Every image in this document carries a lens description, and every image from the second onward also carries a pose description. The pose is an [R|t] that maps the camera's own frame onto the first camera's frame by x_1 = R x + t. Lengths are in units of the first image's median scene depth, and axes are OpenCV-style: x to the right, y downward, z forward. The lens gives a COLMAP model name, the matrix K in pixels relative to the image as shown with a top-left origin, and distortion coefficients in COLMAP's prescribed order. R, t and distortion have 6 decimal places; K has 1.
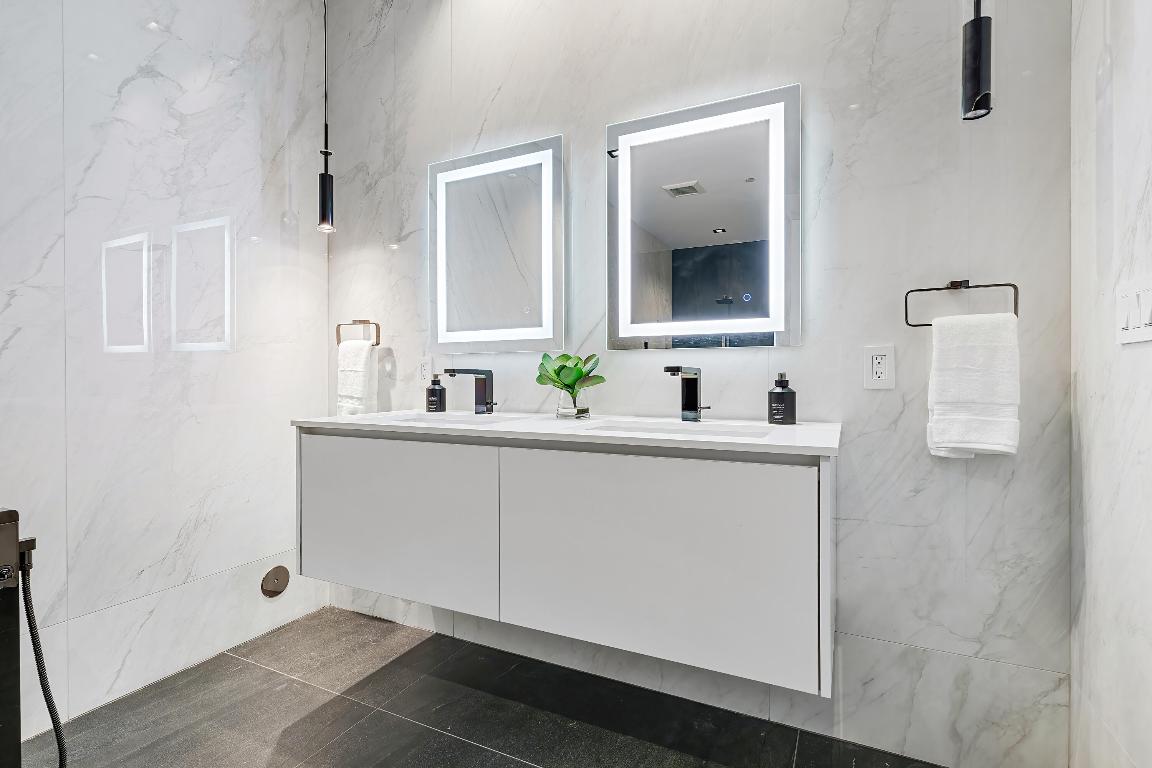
lens RADIAL K [[565.0, 0, 574.8], [0, 565.0, 379.5], [0, 0, 1]] dist [0.002414, -0.001460]
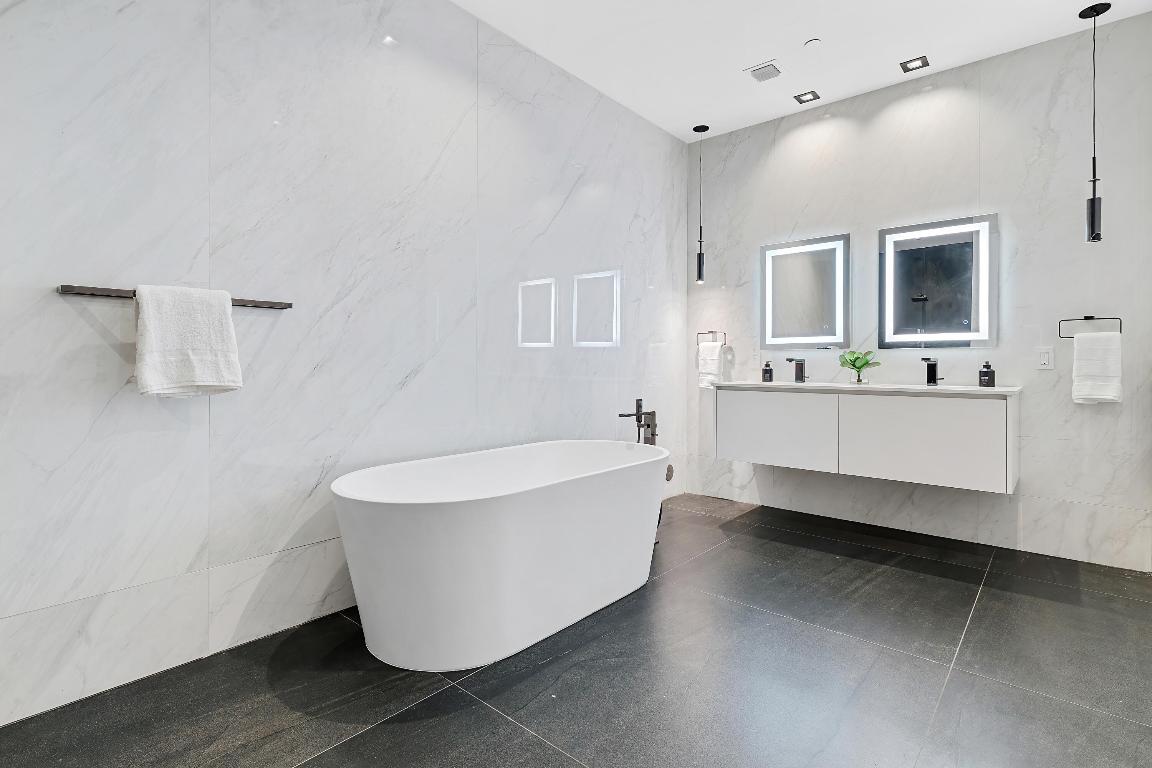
lens RADIAL K [[565.0, 0, 571.5], [0, 565.0, 364.7], [0, 0, 1]] dist [0.002414, -0.001460]
pose [[0.965970, 0.007237, -0.258555, -0.455959], [-0.009148, 0.999939, -0.006189, 0.022620], [0.258494, 0.008344, 0.965977, -1.115409]]
